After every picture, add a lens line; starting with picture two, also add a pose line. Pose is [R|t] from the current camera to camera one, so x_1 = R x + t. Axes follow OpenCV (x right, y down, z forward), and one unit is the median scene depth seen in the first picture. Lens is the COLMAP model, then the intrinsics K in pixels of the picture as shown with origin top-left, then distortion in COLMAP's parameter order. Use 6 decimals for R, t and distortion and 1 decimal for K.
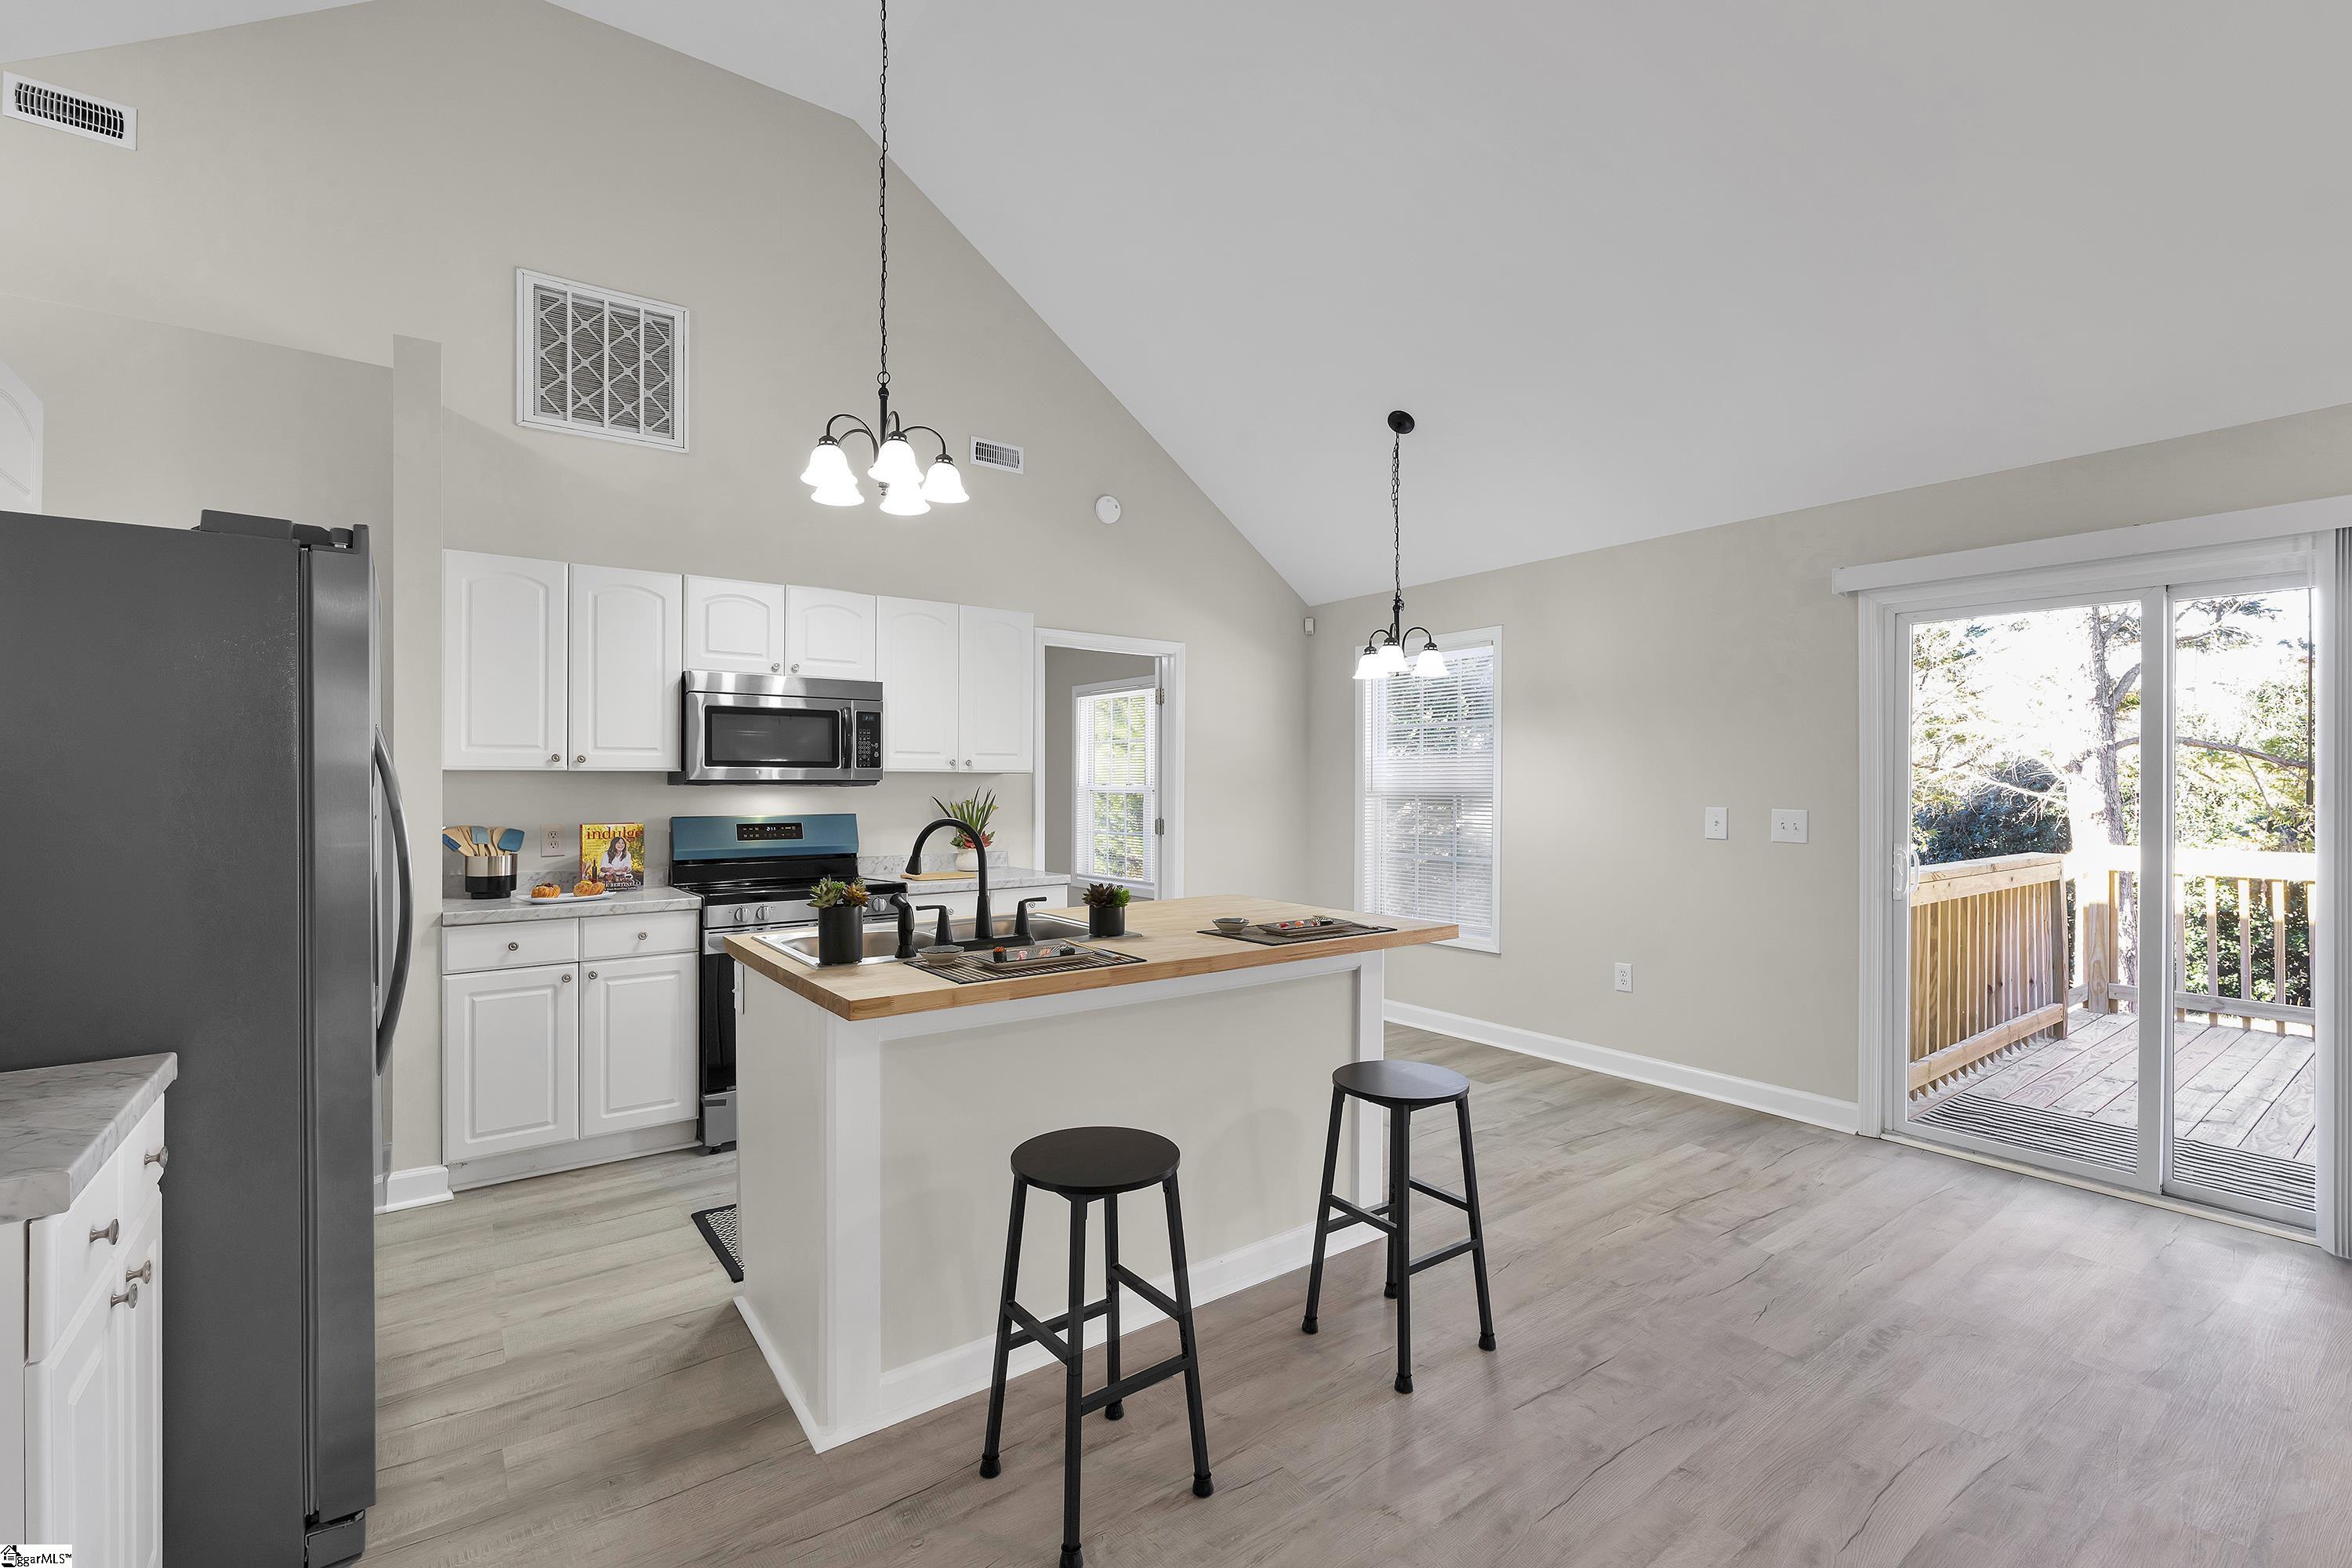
lens RADIAL K [[1015.0, 0, 1166.4], [0, 1015.0, 783.4], [0, 0, 1]] dist [-0.007634, -0.000787]
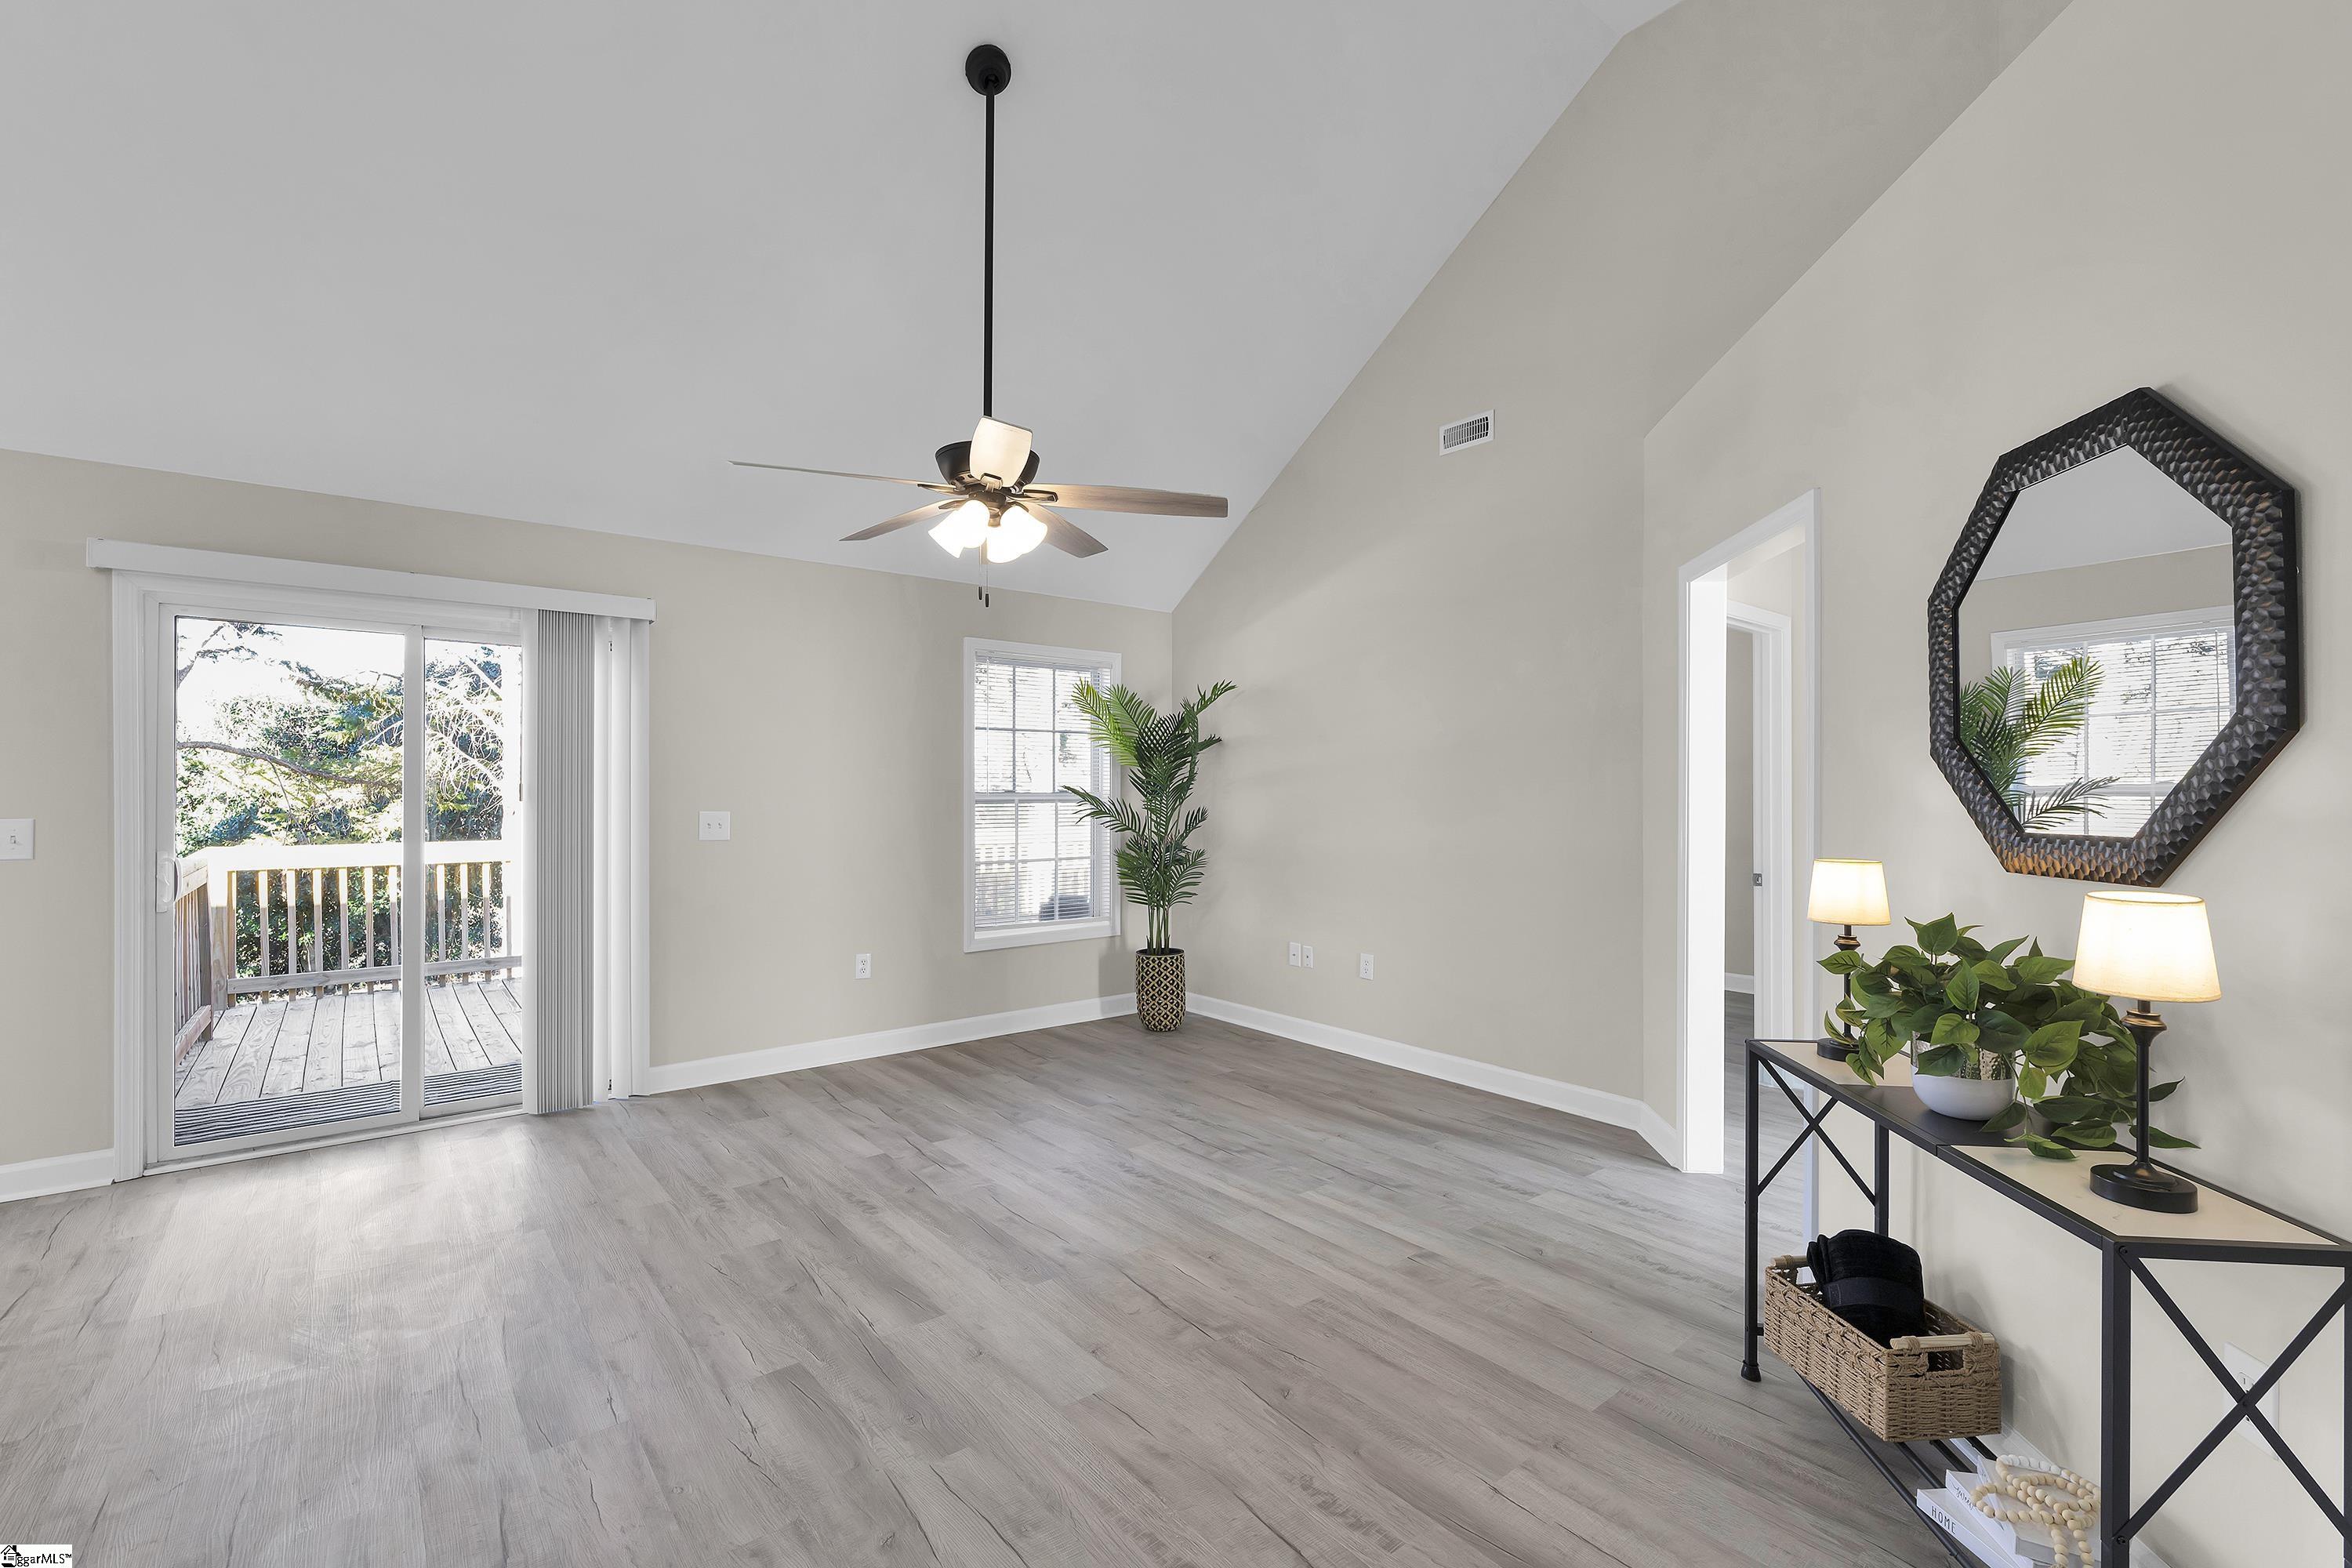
lens RADIAL K [[1015.0, 0, 1191.2], [0, 1015.0, 783.3], [0, 0, 1]] dist [-0.007634, -0.000787]
pose [[-0.060842, 0.003690, 0.998141, -0.249780], [0.001714, 0.999992, -0.003592, 0.002281], [-0.998146, 0.001493, -0.060848, 0.110725]]
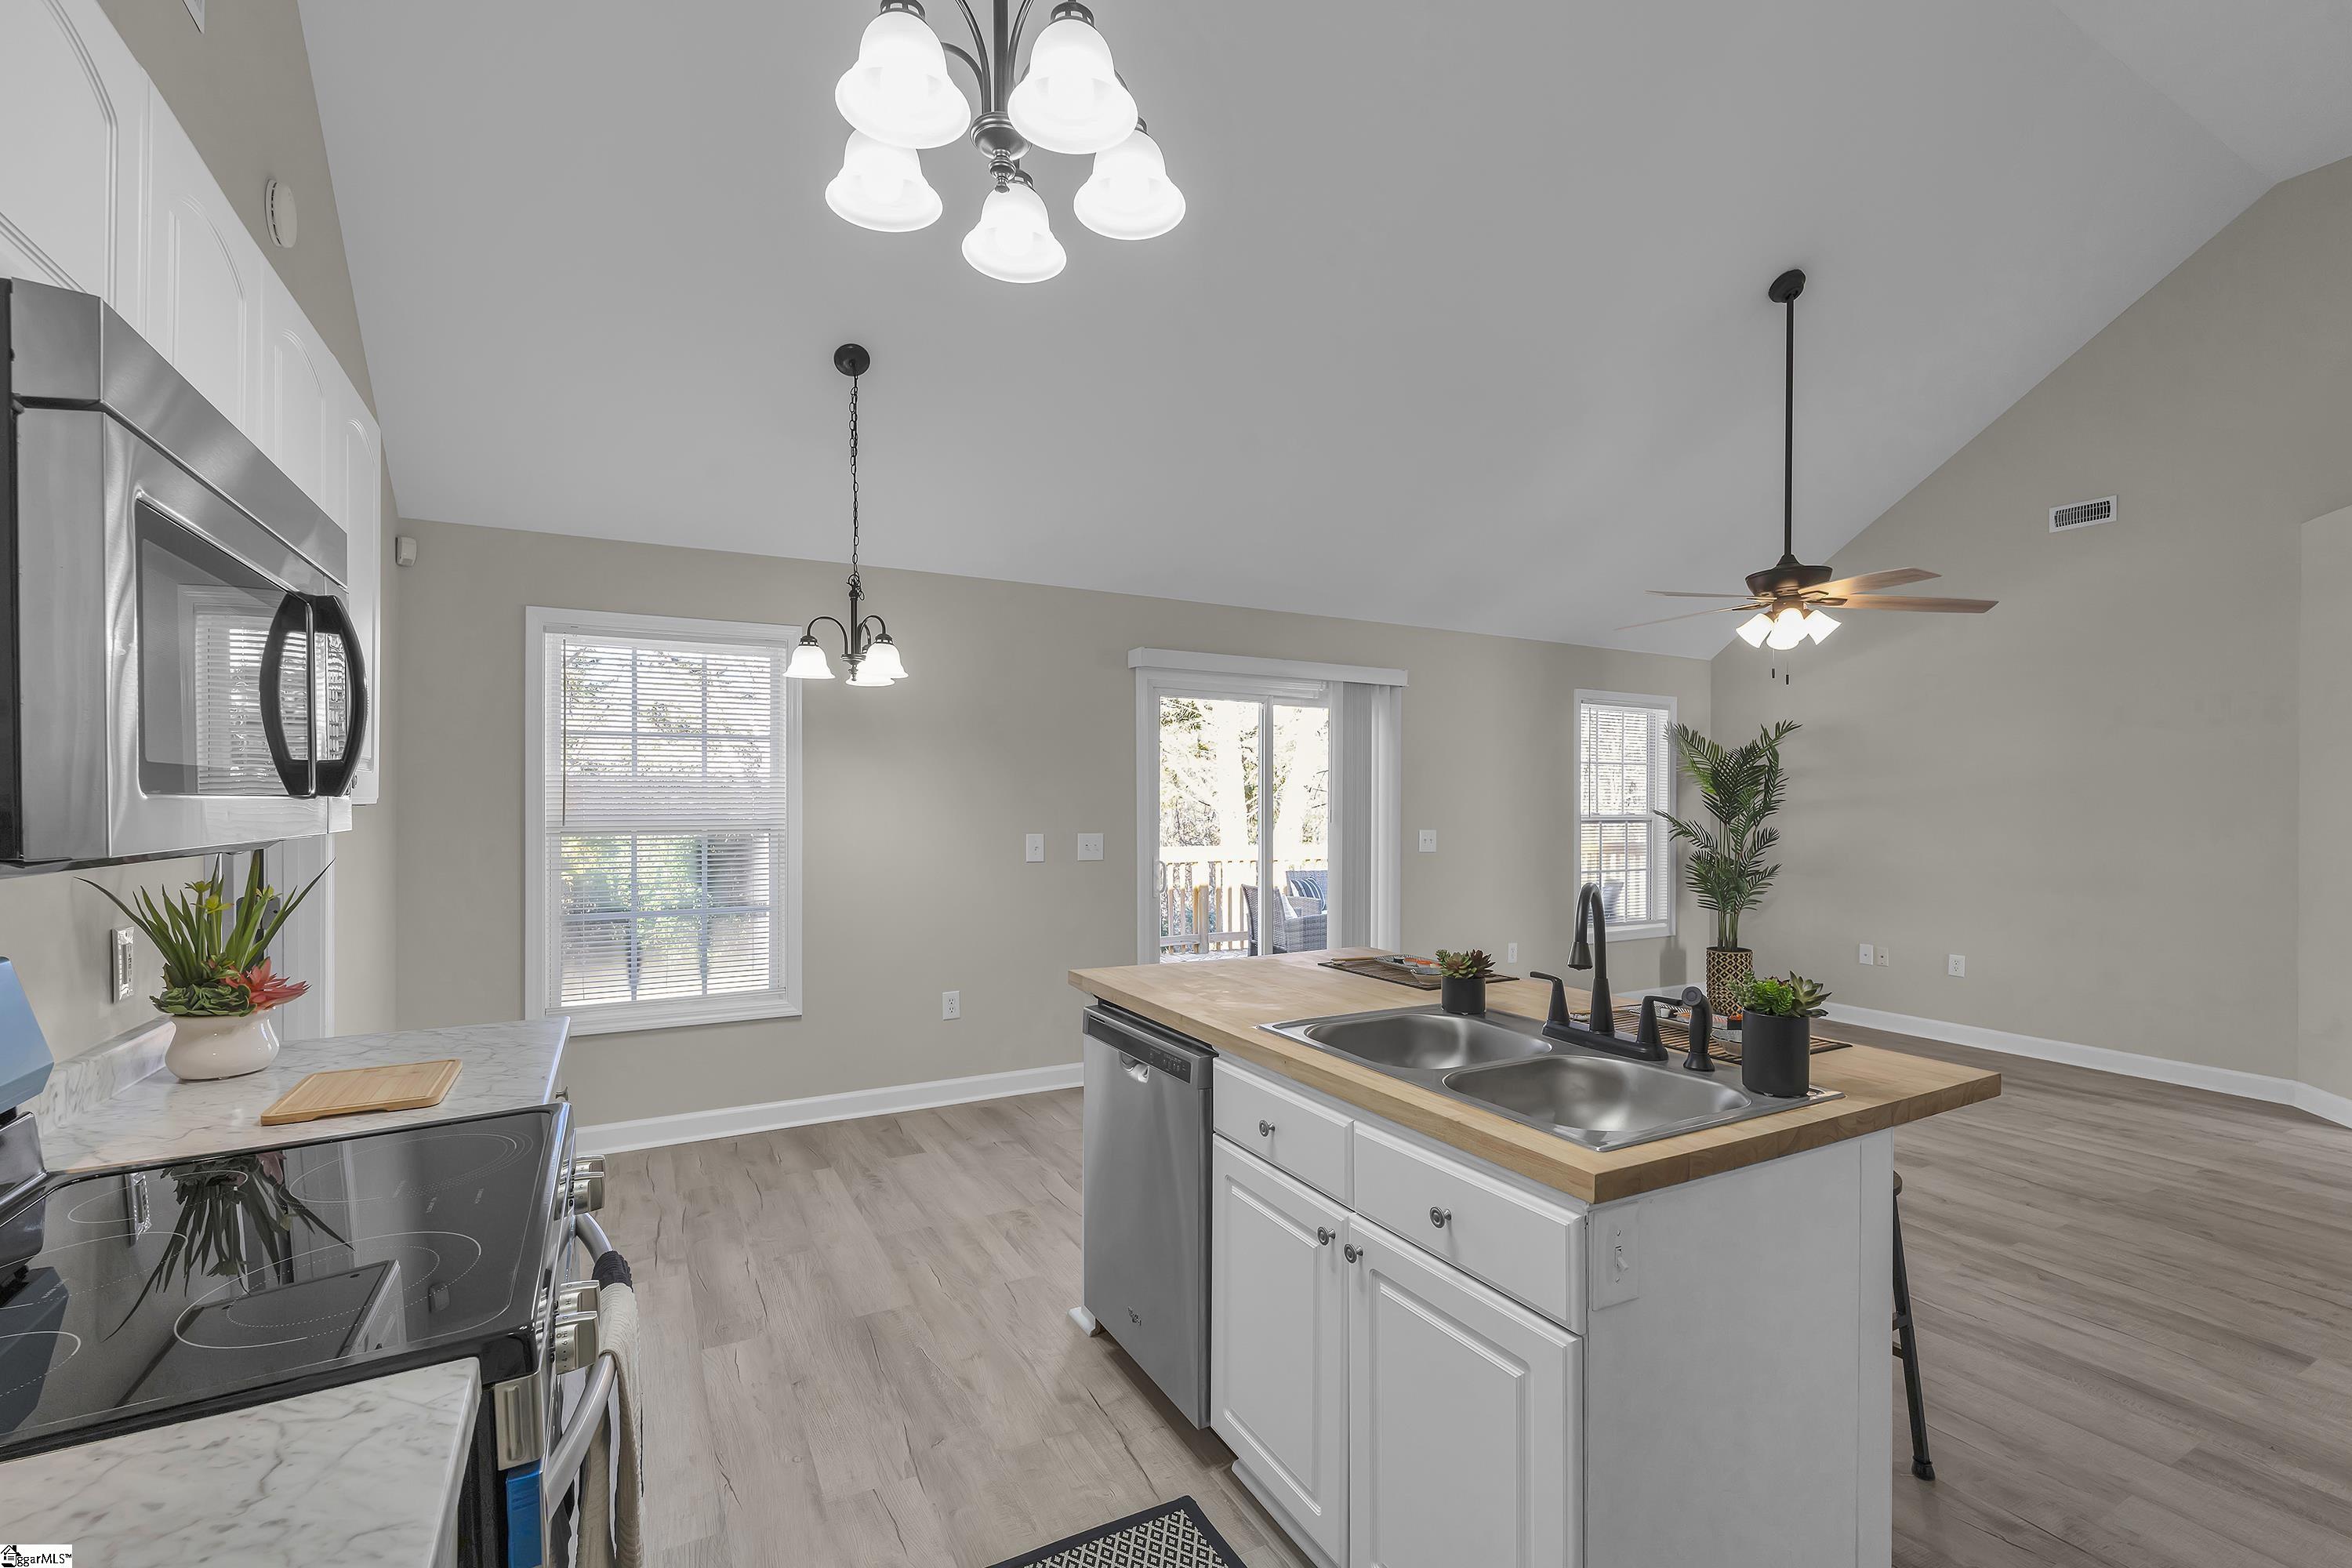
lens RADIAL K [[1015.0, 0, 1181.1], [0, 1015.0, 799.2], [0, 0, 1]] dist [-0.007634, -0.000787]
pose [[0.128310, -0.002226, 0.991732, -0.625007], [-0.001889, 0.999995, 0.002489, -0.020174], [-0.991732, -0.002193, 0.128306, 0.770263]]
